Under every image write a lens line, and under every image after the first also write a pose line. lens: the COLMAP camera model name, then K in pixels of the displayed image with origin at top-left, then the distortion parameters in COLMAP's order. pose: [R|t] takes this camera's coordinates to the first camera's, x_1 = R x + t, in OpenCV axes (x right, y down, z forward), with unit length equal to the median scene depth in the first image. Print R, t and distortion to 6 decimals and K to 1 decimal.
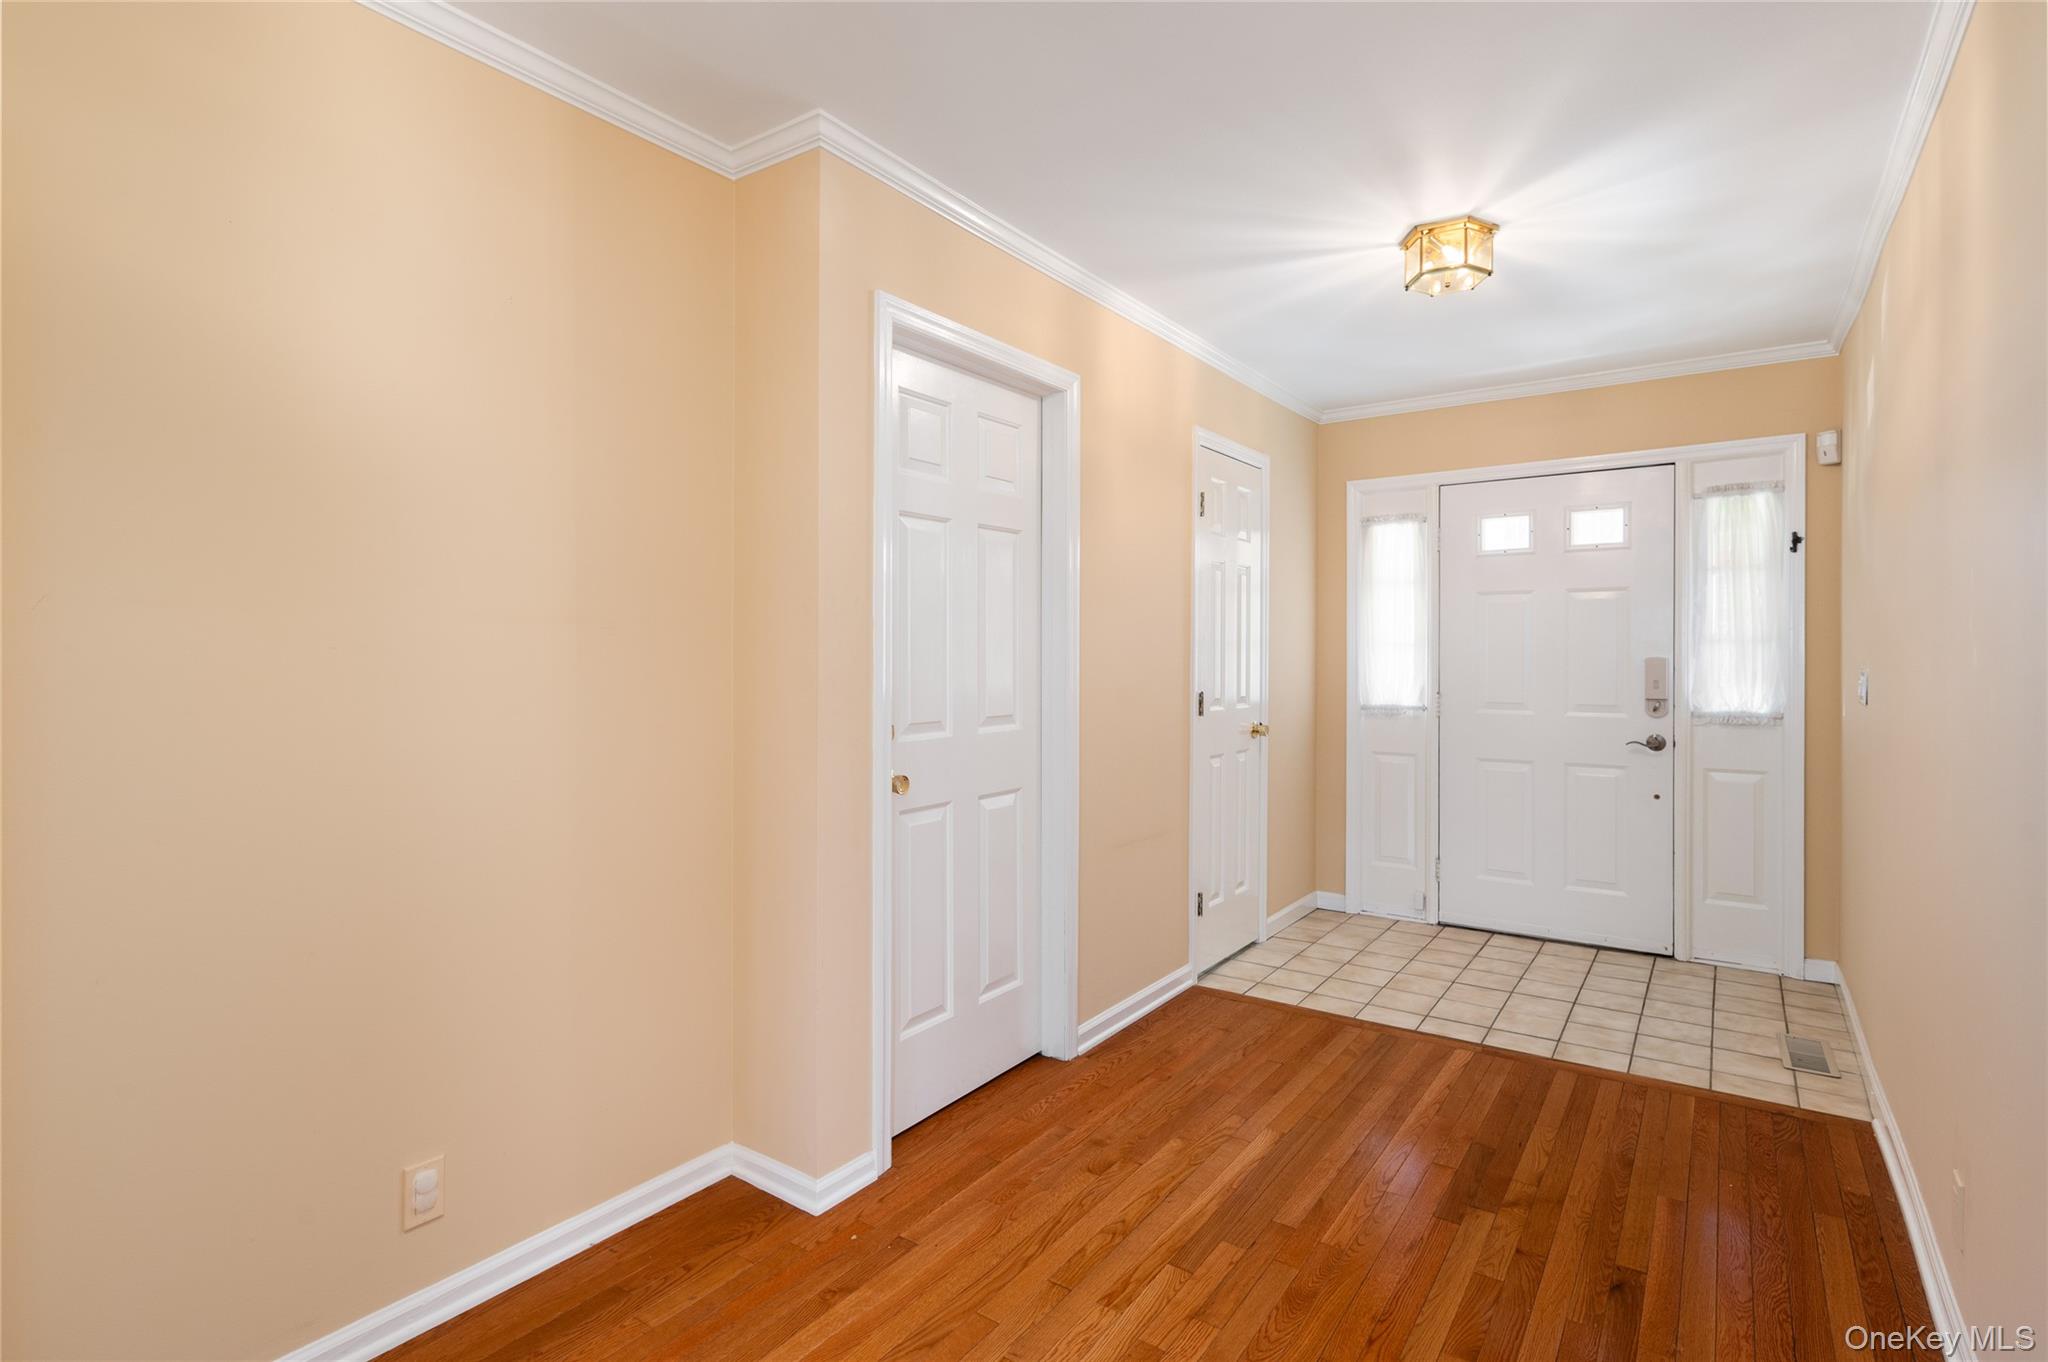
lens RADIAL K [[997.8, 0, 1051.3], [0, 997.8, 659.3], [0, 0, 1]] dist [0.003800, -0.003704]
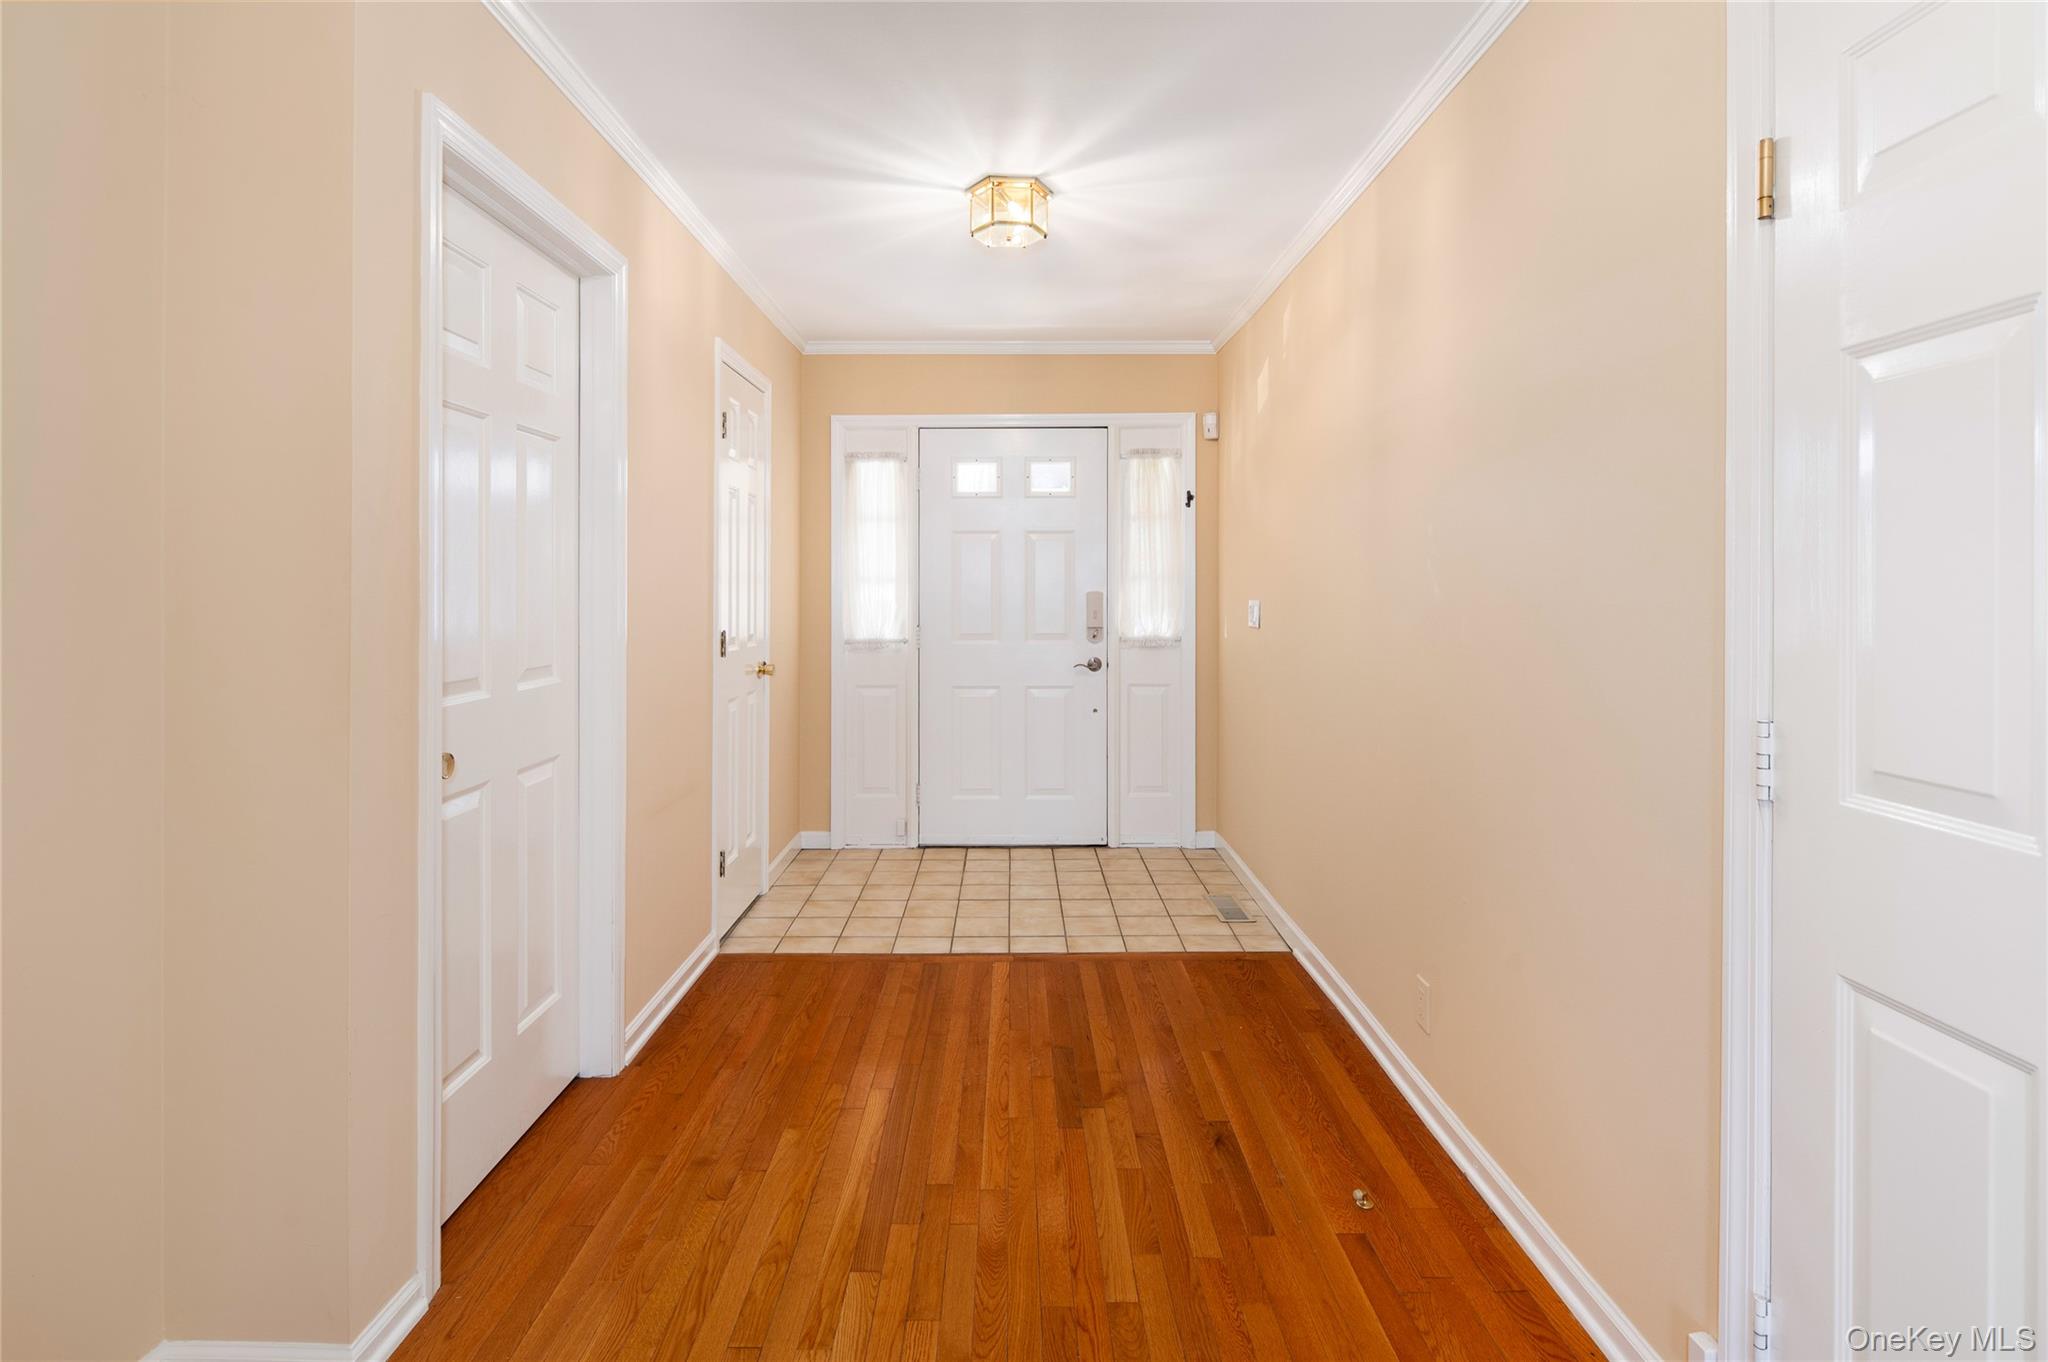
lens RADIAL K [[997.8, 0, 1017.1], [0, 997.8, 590.7], [0, 0, 1]] dist [0.003800, -0.003704]
pose [[0.825463, -0.001596, 0.564454, -0.176569], [0.003332, 0.999992, -0.002046, -0.001330], [-0.564446, 0.003570, 0.825462, 0.117814]]
